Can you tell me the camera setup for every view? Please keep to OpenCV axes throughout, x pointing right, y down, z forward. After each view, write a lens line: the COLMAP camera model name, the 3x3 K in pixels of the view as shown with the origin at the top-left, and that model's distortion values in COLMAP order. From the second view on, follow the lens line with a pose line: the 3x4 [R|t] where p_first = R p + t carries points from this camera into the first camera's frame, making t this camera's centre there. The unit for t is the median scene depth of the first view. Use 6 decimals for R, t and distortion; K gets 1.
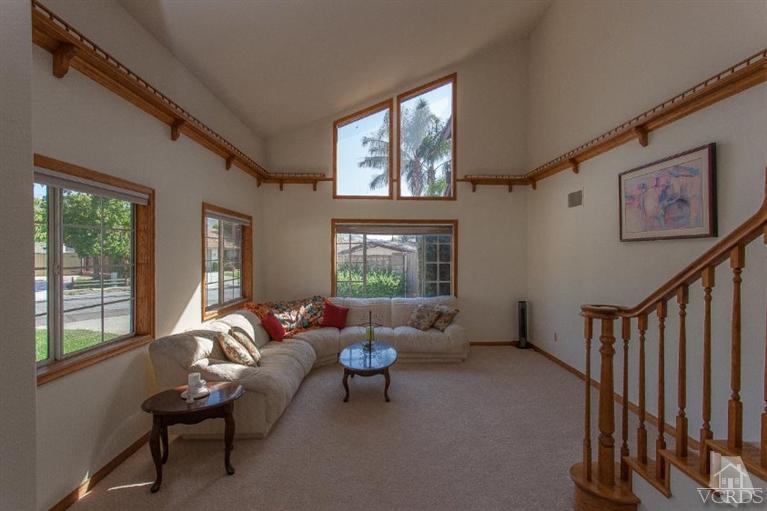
lens RADIAL K [[374.2, 0, 385.0], [0, 374.2, 253.2], [0, 0, 1]] dist [0.004452, 0.002341]
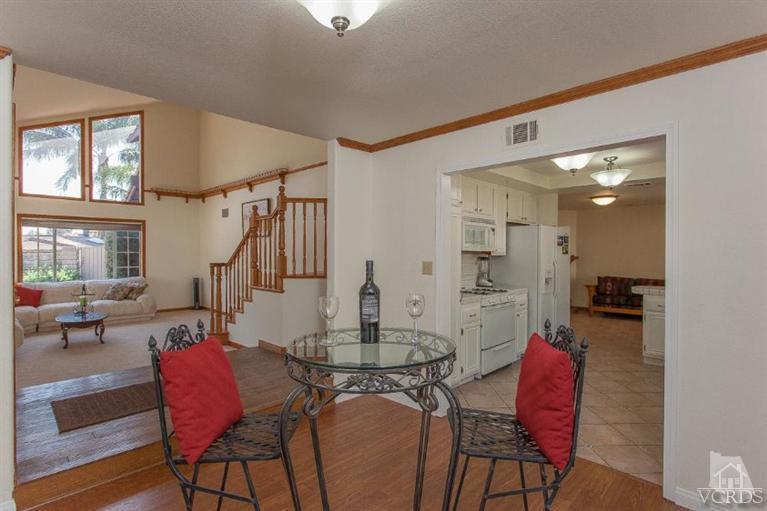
lens RADIAL K [[395.5, 0, 384.5], [0, 395.5, 253.0], [0, 0, 1]] dist [-0.000680, -0.000593]
pose [[0.726496, -0.006361, 0.687141, -0.161024], [0.004683, 0.999980, 0.004307, 0.027073], [-0.687155, 0.000089, 0.726511, -0.633112]]
